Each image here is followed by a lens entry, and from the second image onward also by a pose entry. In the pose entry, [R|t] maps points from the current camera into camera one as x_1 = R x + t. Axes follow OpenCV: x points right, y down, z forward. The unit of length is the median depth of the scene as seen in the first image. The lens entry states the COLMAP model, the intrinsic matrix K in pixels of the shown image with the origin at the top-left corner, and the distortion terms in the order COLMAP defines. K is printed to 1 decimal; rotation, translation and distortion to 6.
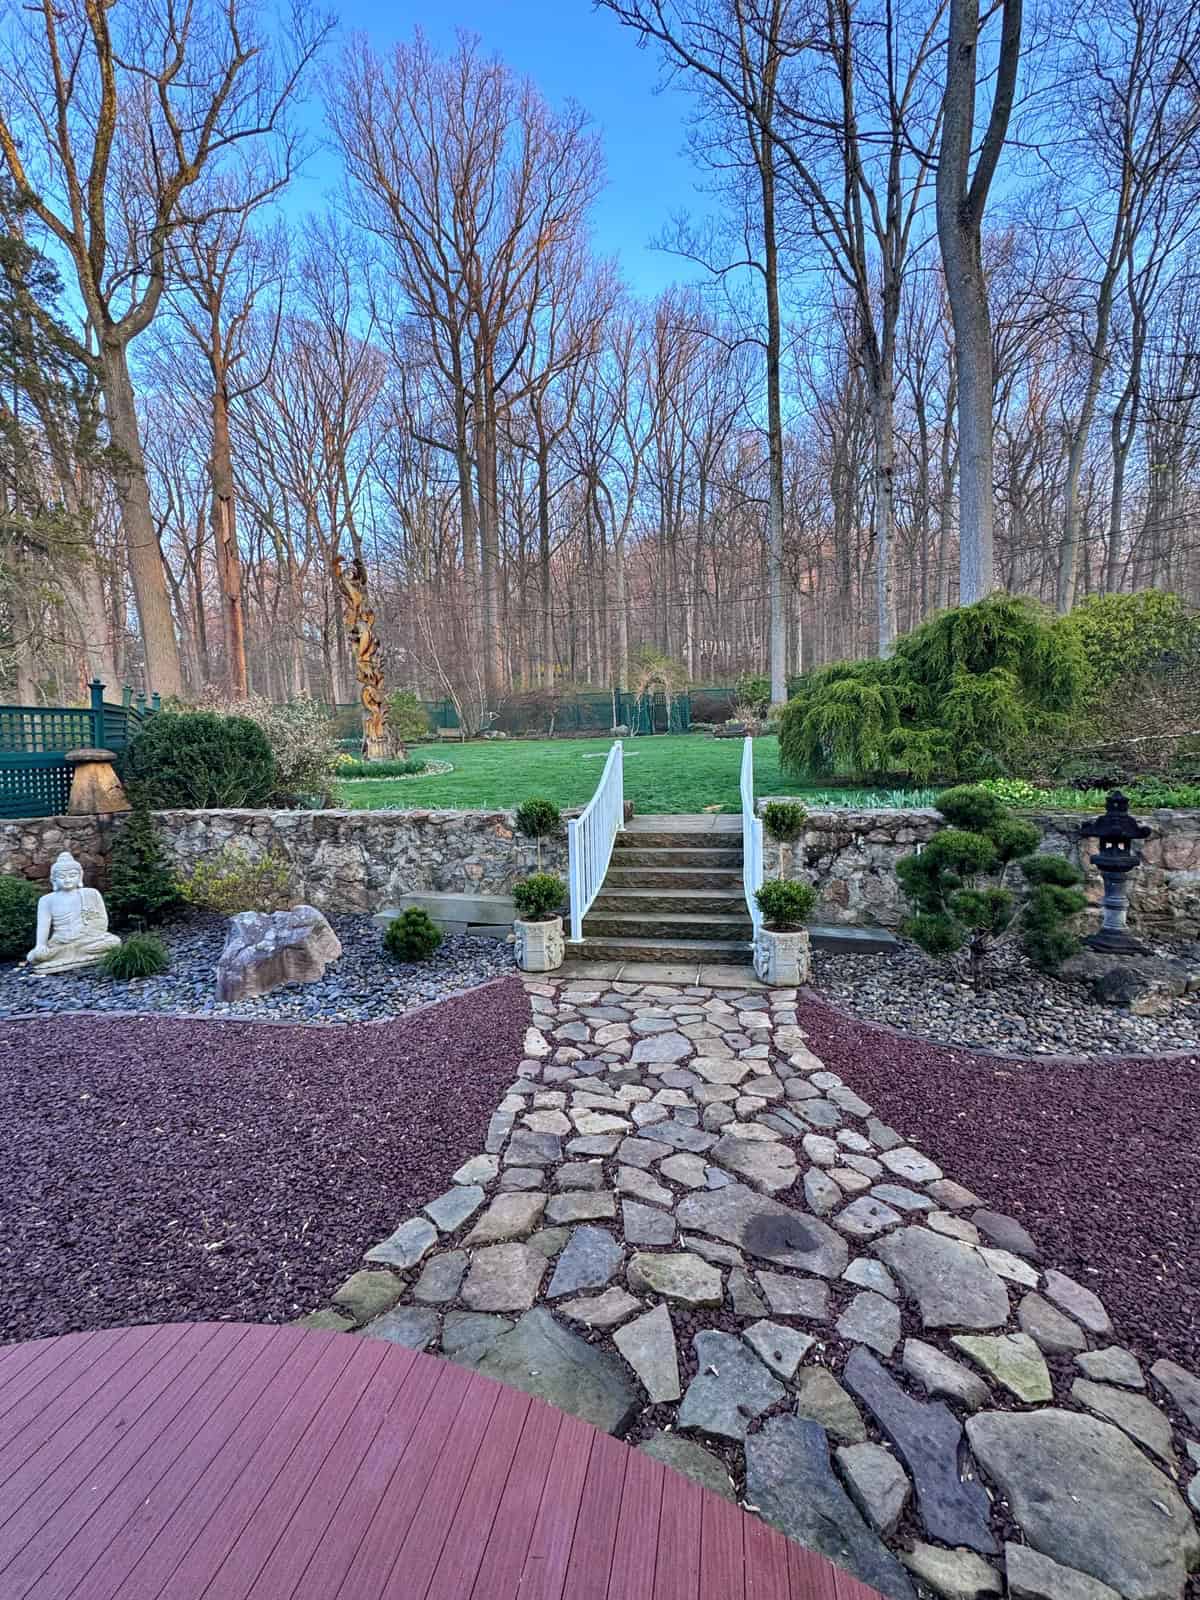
lens RADIAL K [[690.1, 0, 601.8], [0, 690.1, 798.5], [0, 0, 1]] dist [-0.002057, 0.001498]
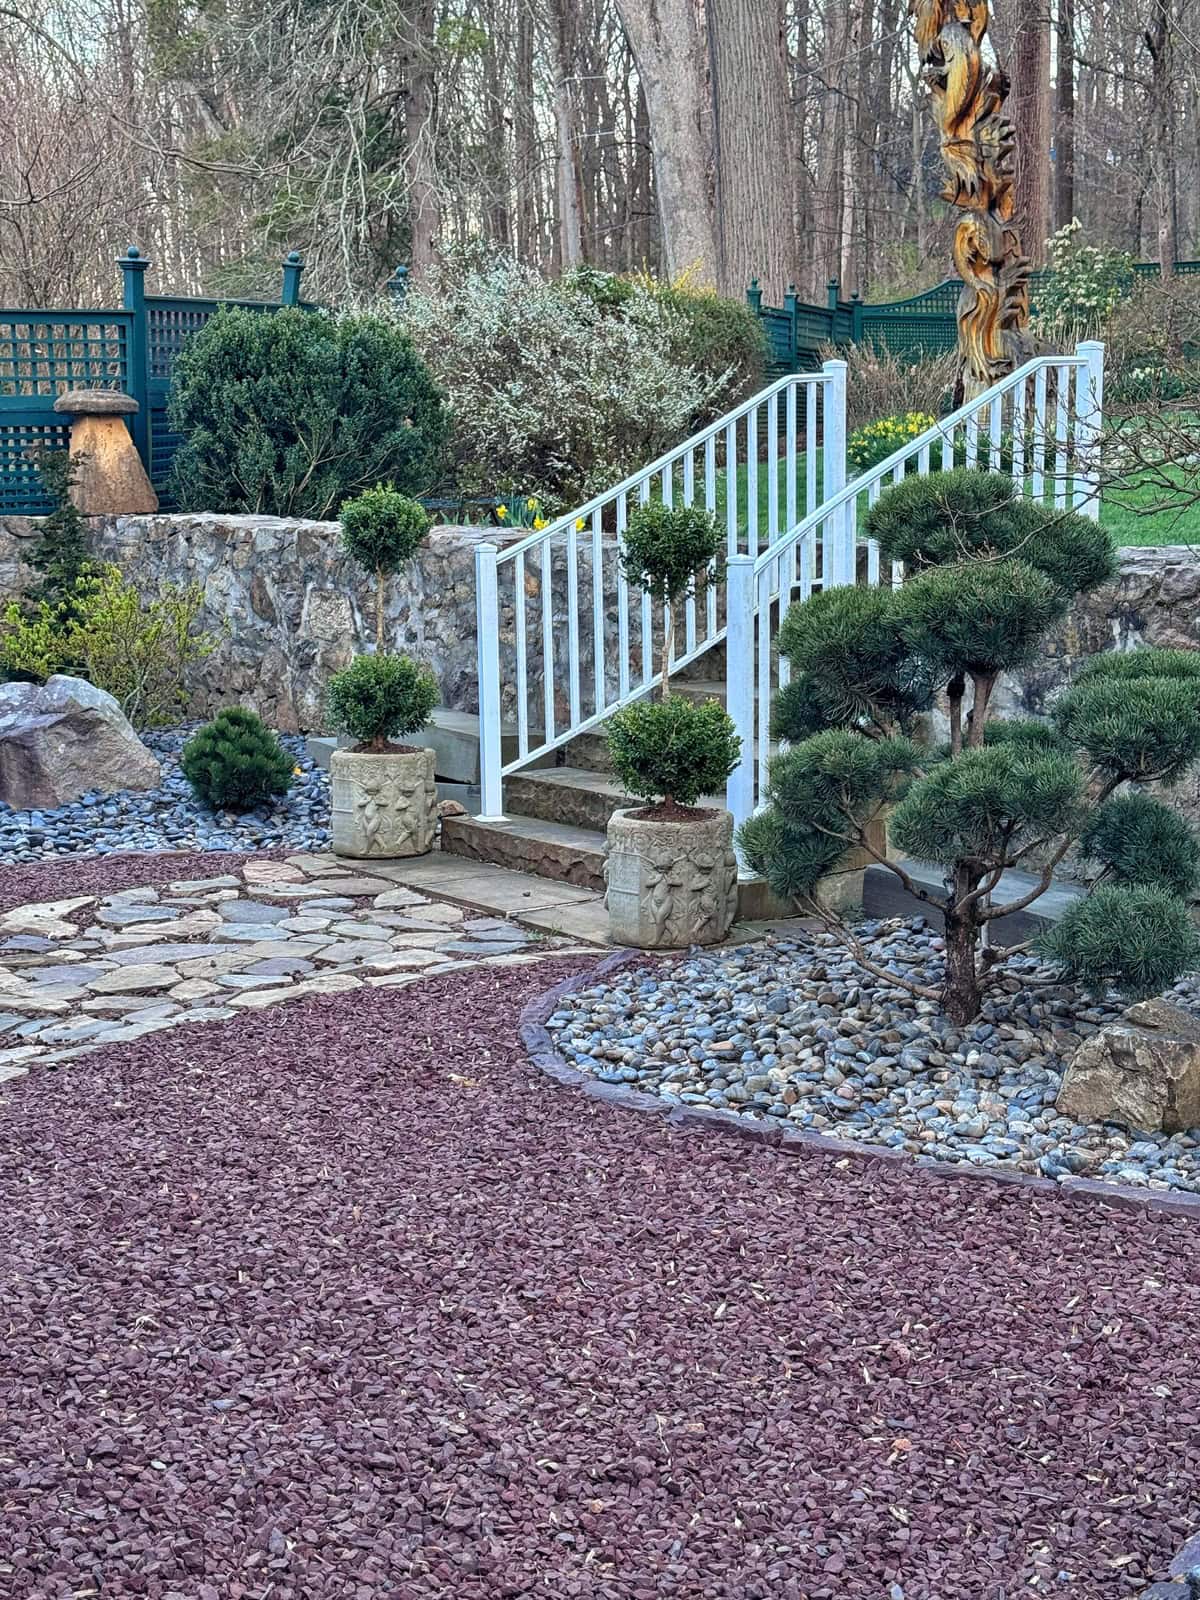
lens RADIAL K [[2333.0, 0, 605.7], [0, 2333.0, 798.3], [0, 0, 1]] dist [0.144290, 0.000000]
pose [[0.719165, 0.114453, -0.685348, 1.162116], [-0.050575, 0.992347, 0.112652, 0.020366], [0.692996, -0.046354, 0.719450, -0.041555]]
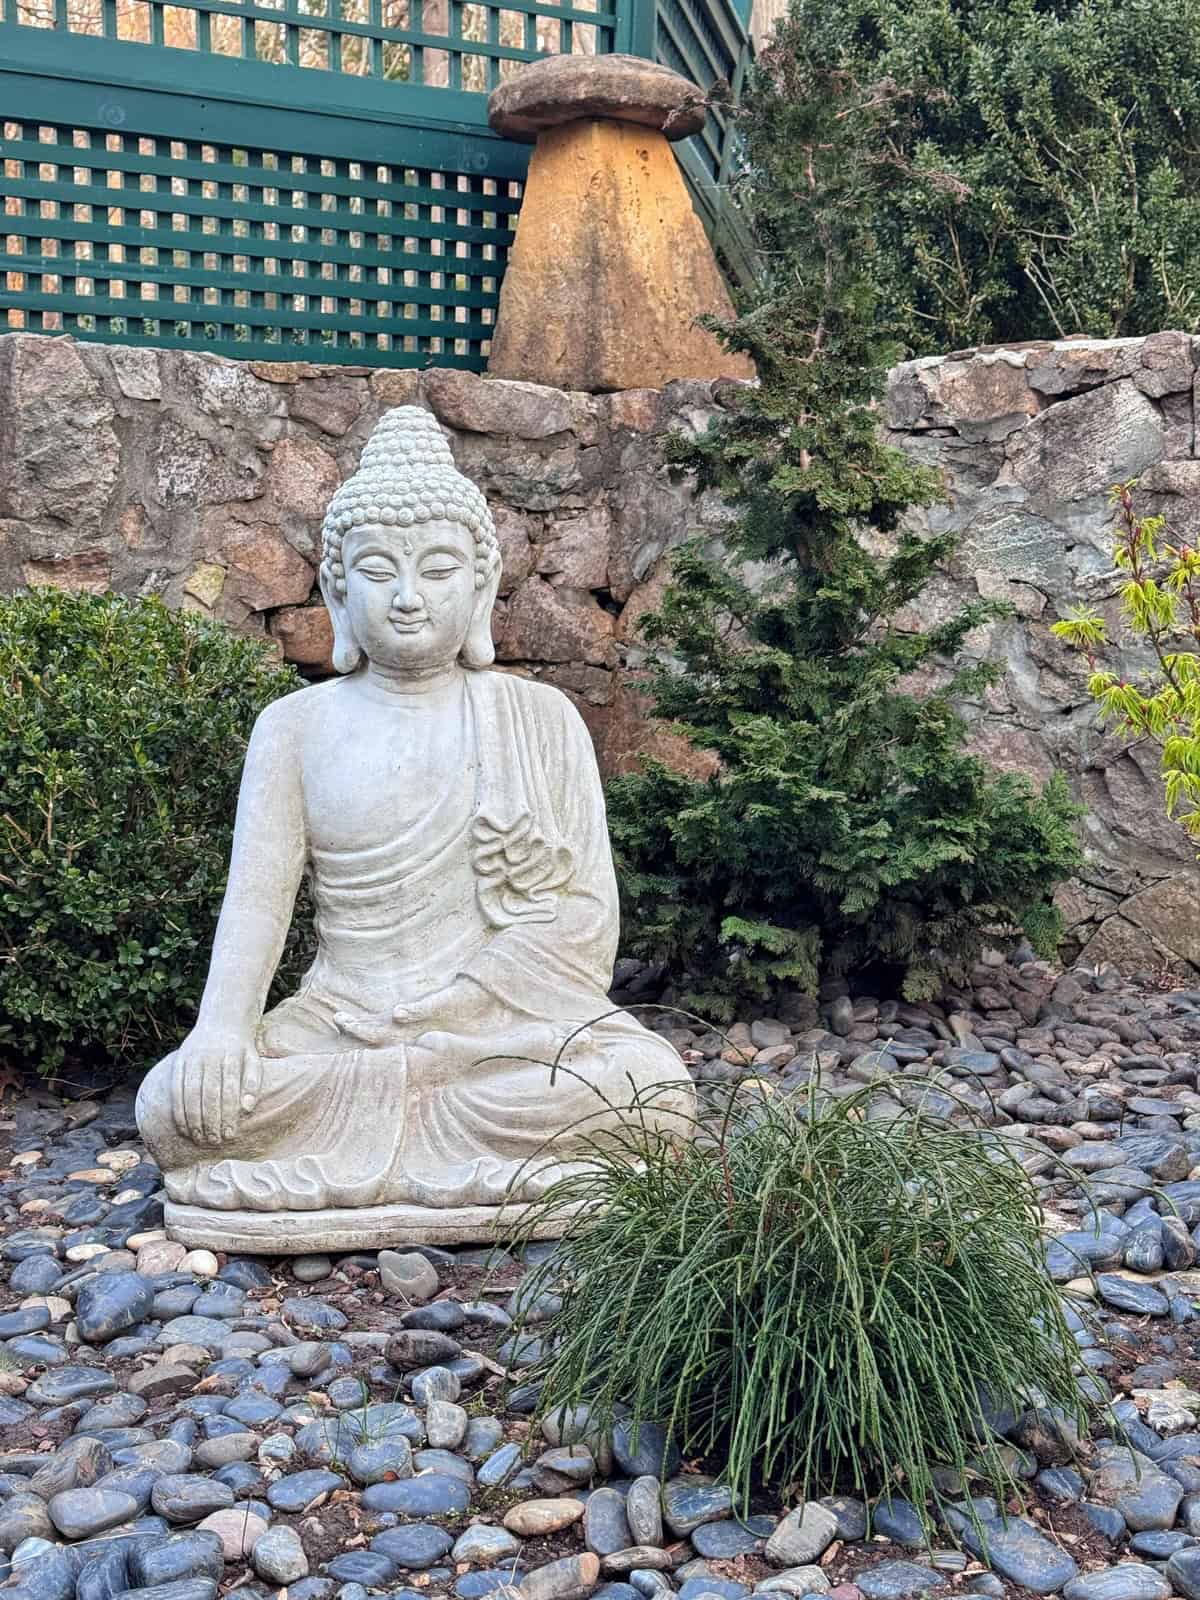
lens RADIAL K [[2236.8, 0, 591.0], [0, 2236.8, 760.3], [0, 0, 1]] dist [0.143843, 0.000000]
pose [[0.801160, 0.077873, -0.593363, -0.509731], [-0.061526, 0.996962, 0.047769, 0.138532], [0.595280, -0.001763, 0.803517, 0.708874]]
